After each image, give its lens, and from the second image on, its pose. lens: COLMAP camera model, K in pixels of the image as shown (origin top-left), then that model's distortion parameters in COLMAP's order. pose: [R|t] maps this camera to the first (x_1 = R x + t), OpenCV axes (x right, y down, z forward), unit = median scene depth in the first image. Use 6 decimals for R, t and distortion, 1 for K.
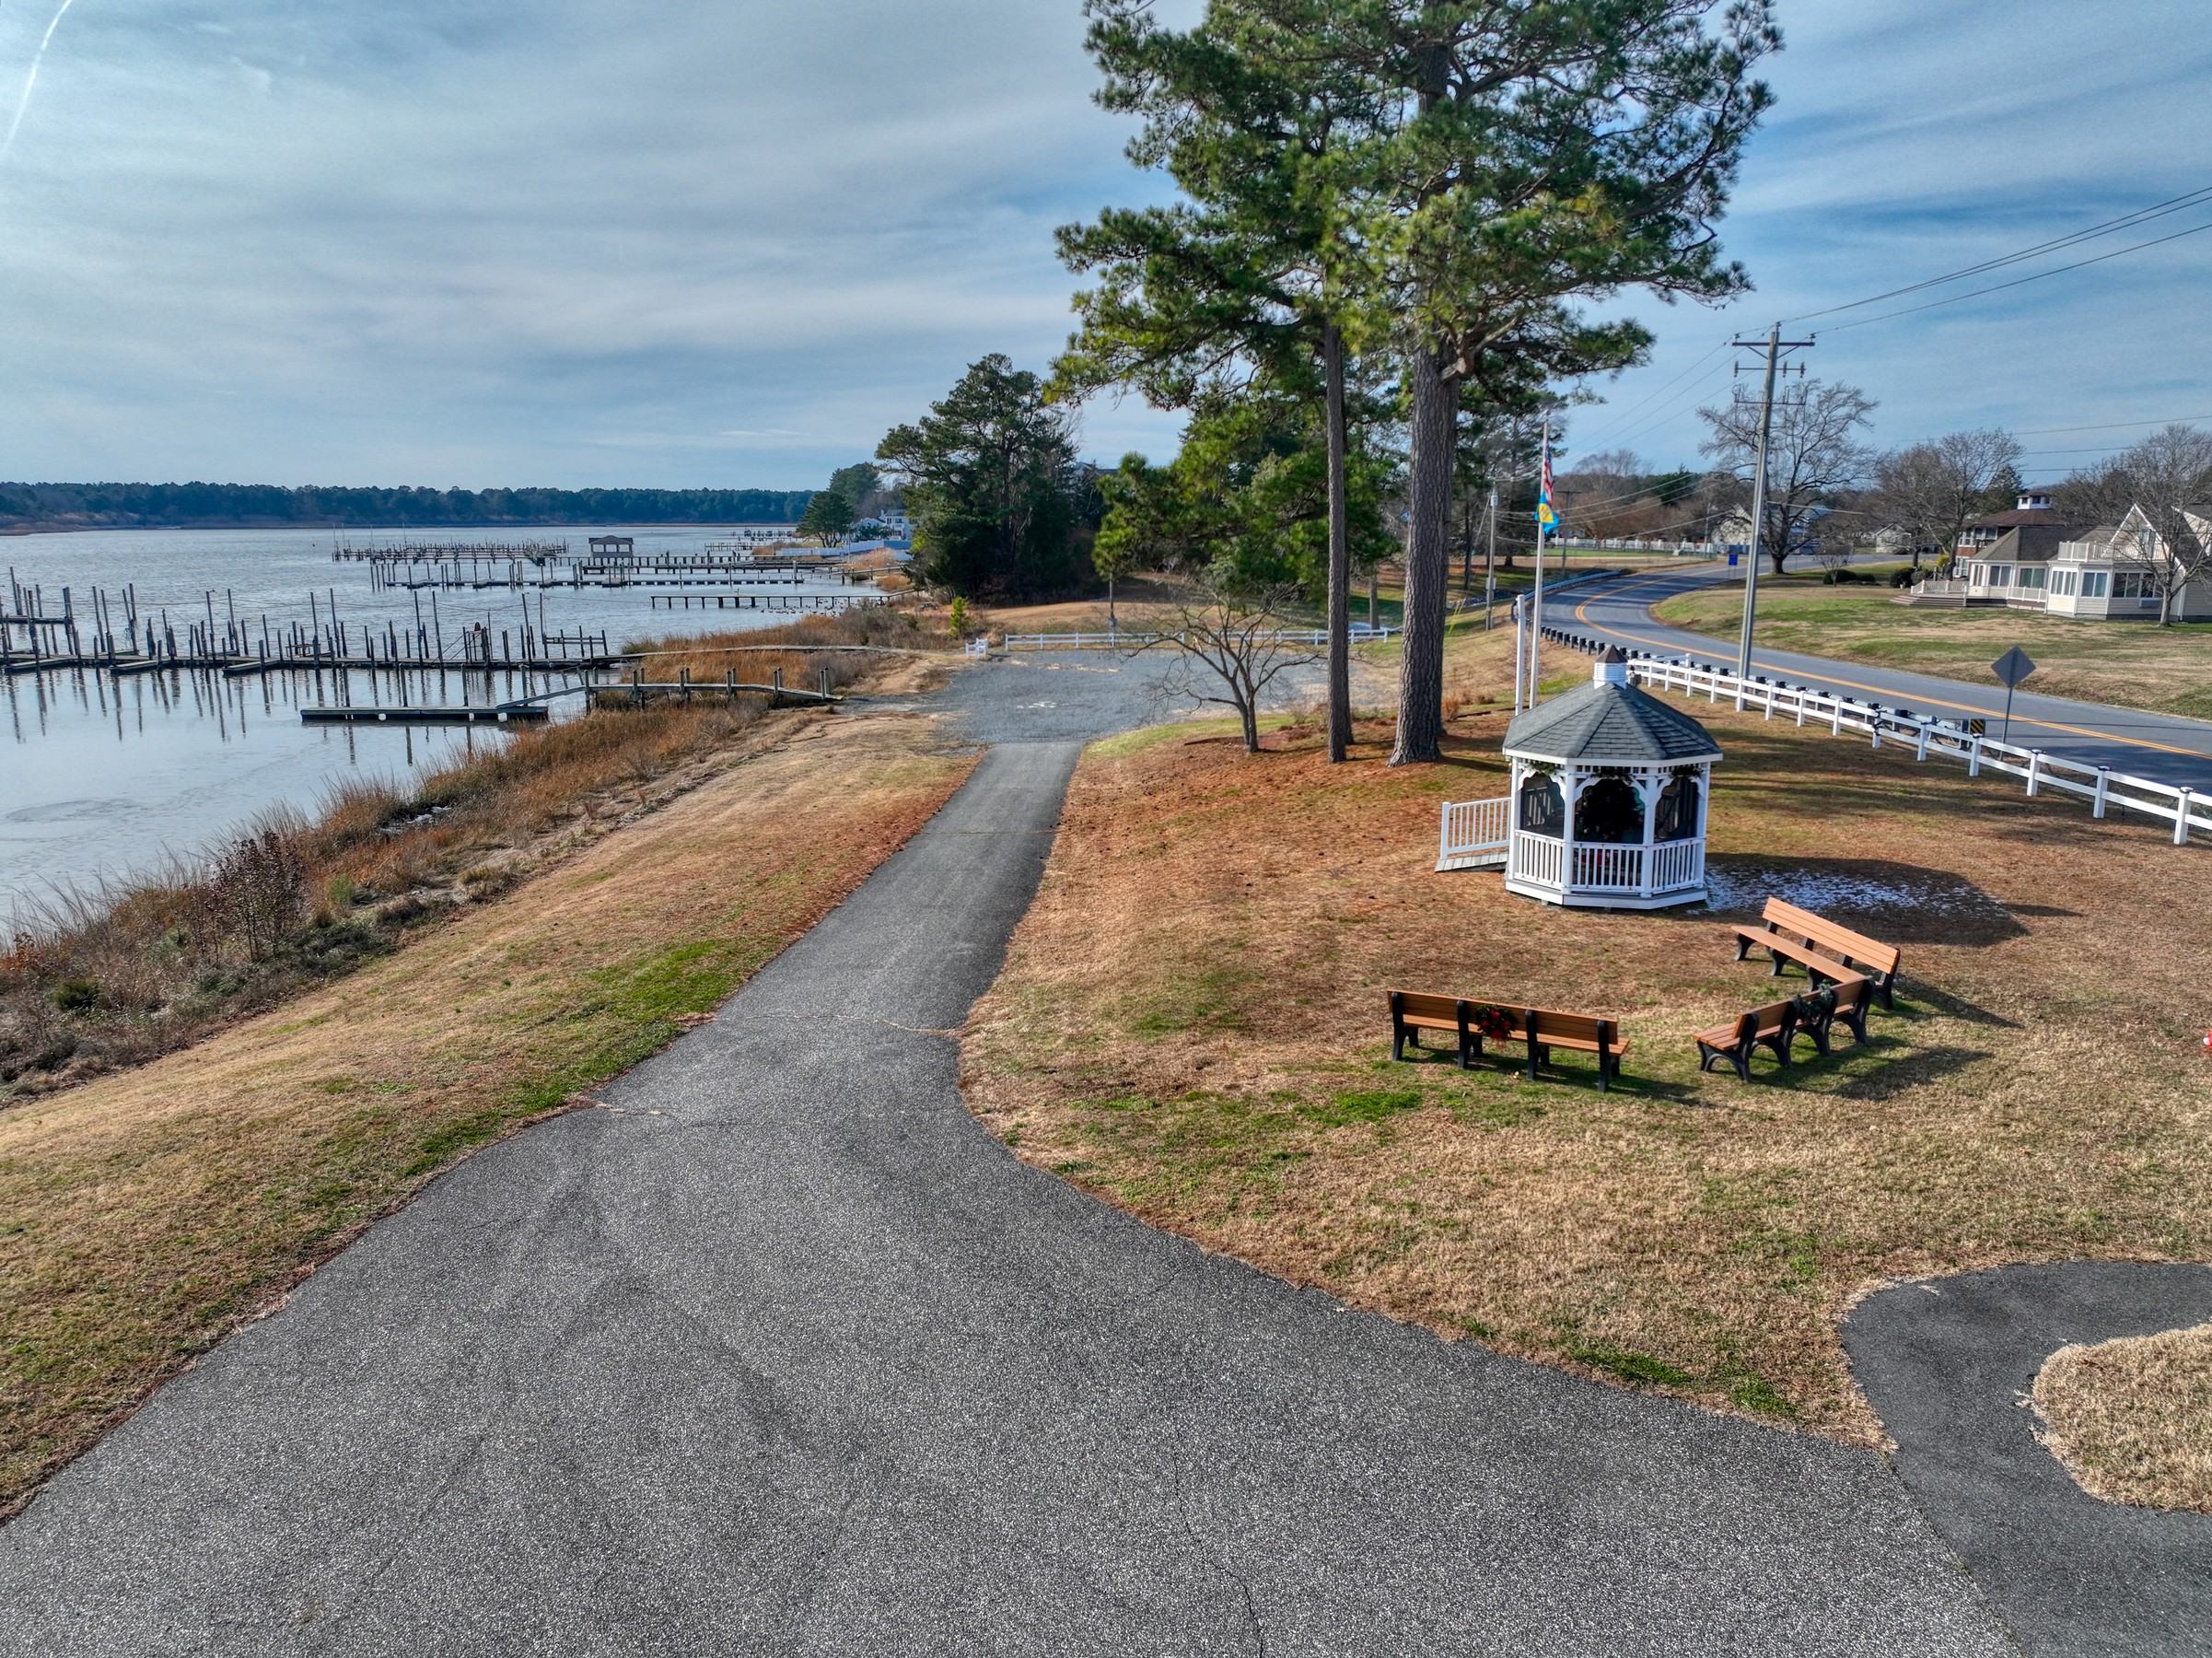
lens RADIAL K [[1555.2, 0, 1106.0], [0, 1555.2, 829.0], [0, 0, 1]] dist [0.002688, 0.001431]
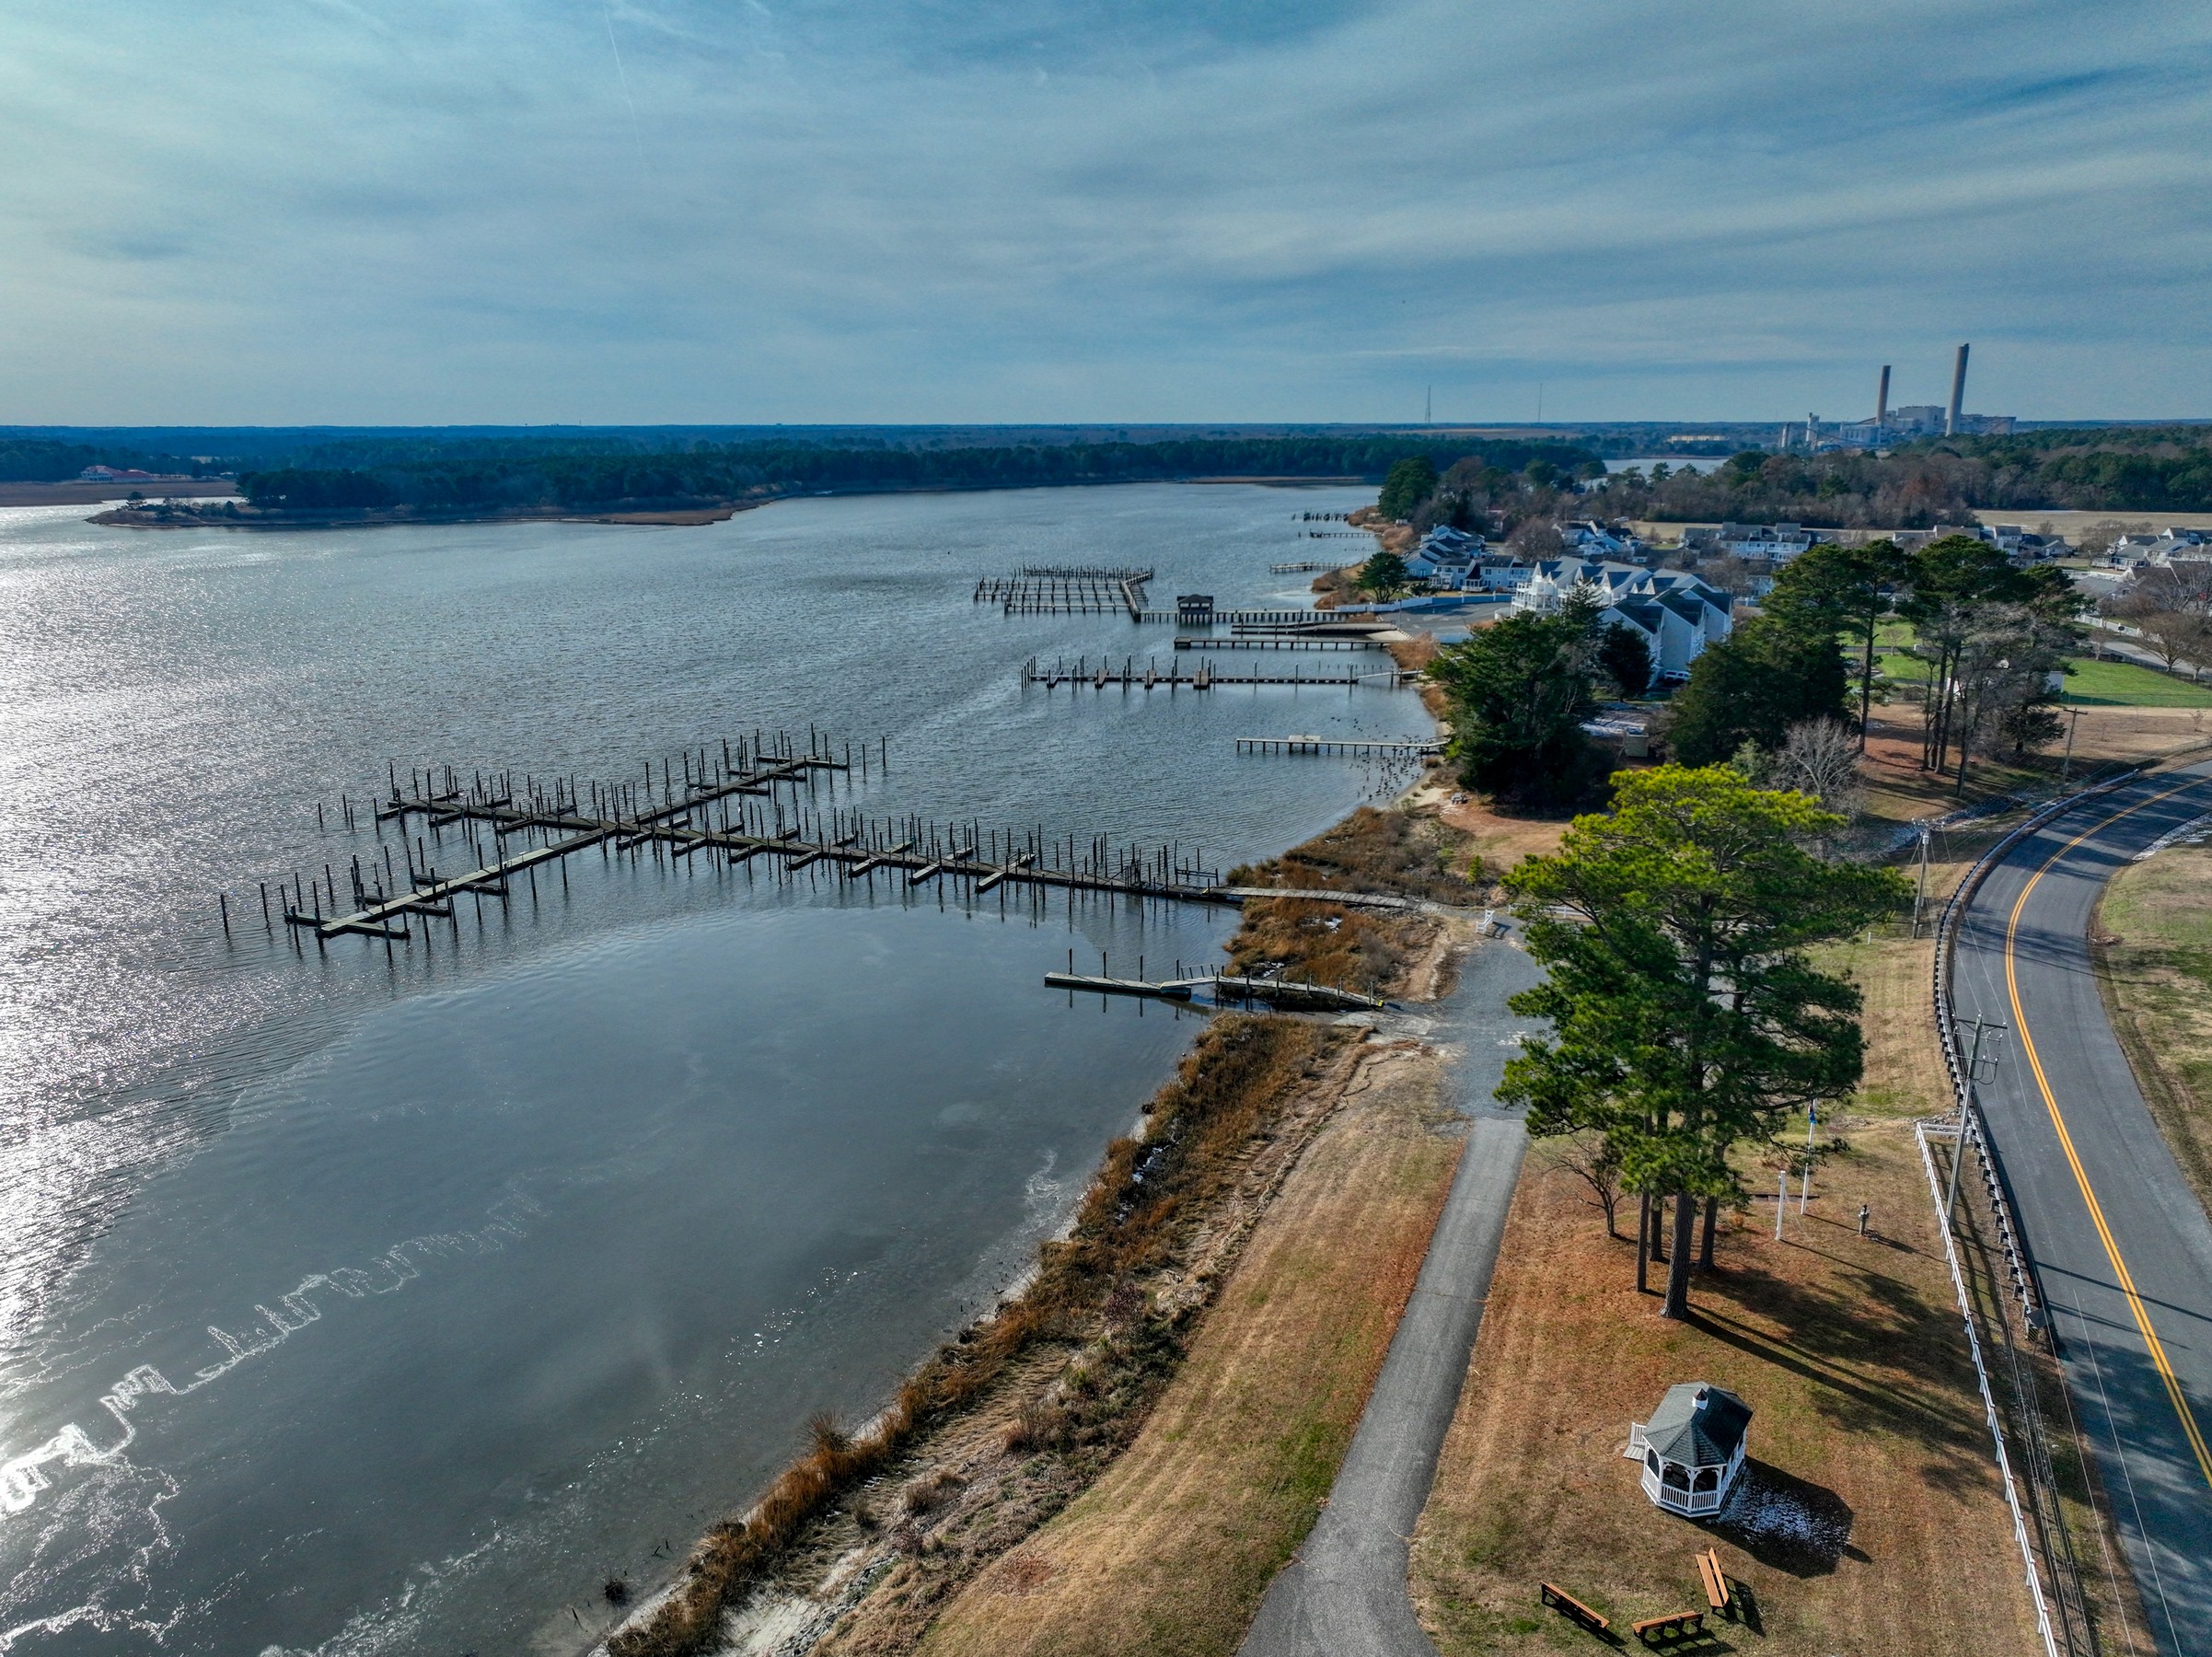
lens RADIAL K [[1555.1, 0, 1106.0], [0, 1555.1, 828.5], [0, 0, 1]] dist [0.002688, 0.001431]
pose [[0.941258, 0.079927, -0.328093, 0.142133], [-0.060145, 0.995730, 0.070024, -0.873206], [0.332289, -0.046178, 0.942046, -1.224649]]
